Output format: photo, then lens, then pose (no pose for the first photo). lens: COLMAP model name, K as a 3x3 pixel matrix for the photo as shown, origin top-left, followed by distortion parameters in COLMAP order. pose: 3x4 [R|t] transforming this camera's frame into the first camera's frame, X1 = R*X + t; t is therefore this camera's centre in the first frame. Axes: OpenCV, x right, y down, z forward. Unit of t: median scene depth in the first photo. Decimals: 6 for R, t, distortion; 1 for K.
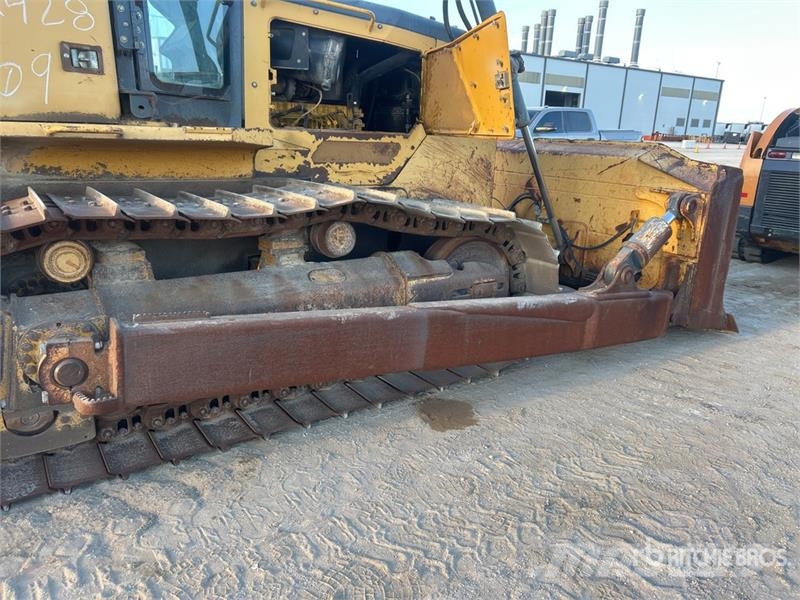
lens RADIAL K [[606.7, 0, 413.7], [0, 606.7, 303.5], [0, 0, 1]] dist [0.051701, -0.057125]
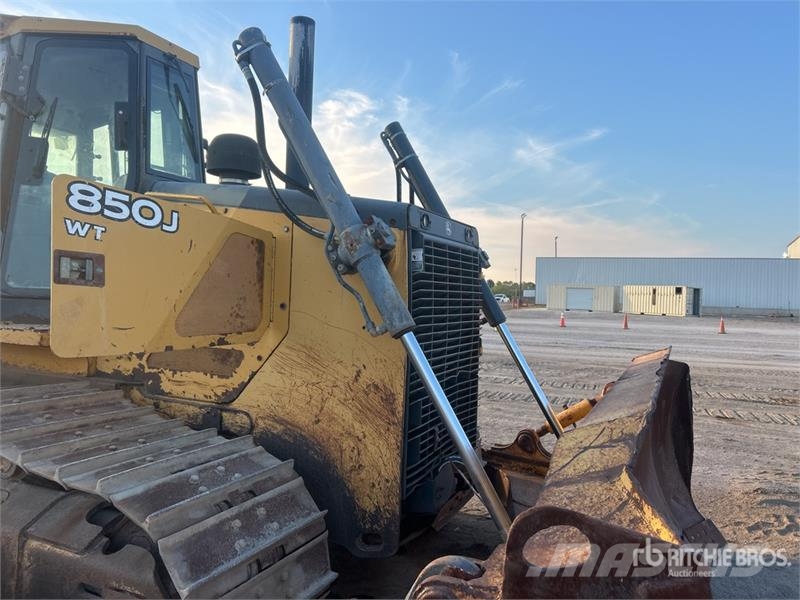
lens RADIAL K [[602.8, 0, 394.4], [0, 602.8, 287.4], [0, 0, 1]] dist [0.057955, -0.064625]
pose [[0.503197, -0.022798, -0.863871, 0.736150], [-0.251299, 0.952591, -0.171519, -0.269693], [0.826826, 0.303397, 0.473612, 0.820484]]
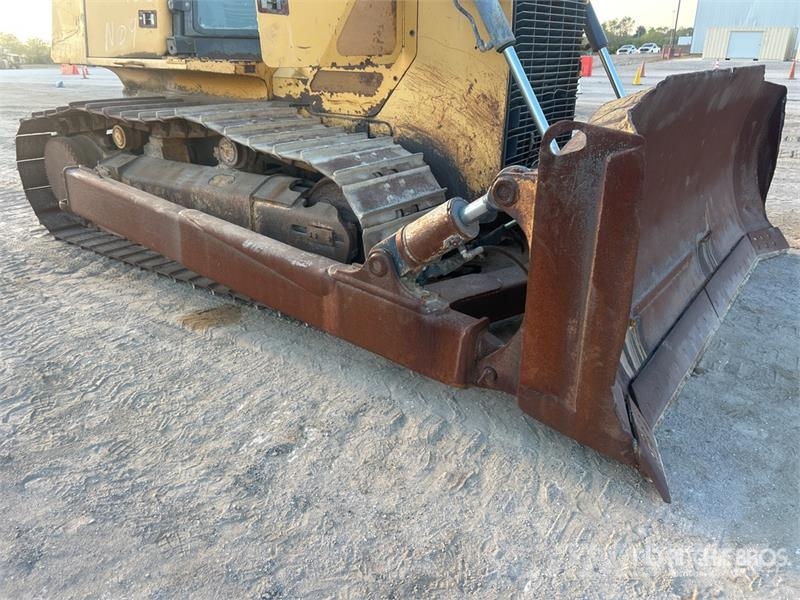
lens RADIAL K [[602.8, 0, 394.9], [0, 602.8, 300.1], [0, 0, 1]] dist [0.057955, -0.064625]
pose [[0.324432, 0.334474, -0.884800, 0.983900], [-0.248938, 0.932614, 0.261269, -0.194937], [0.912564, 0.135496, 0.385833, 0.735545]]
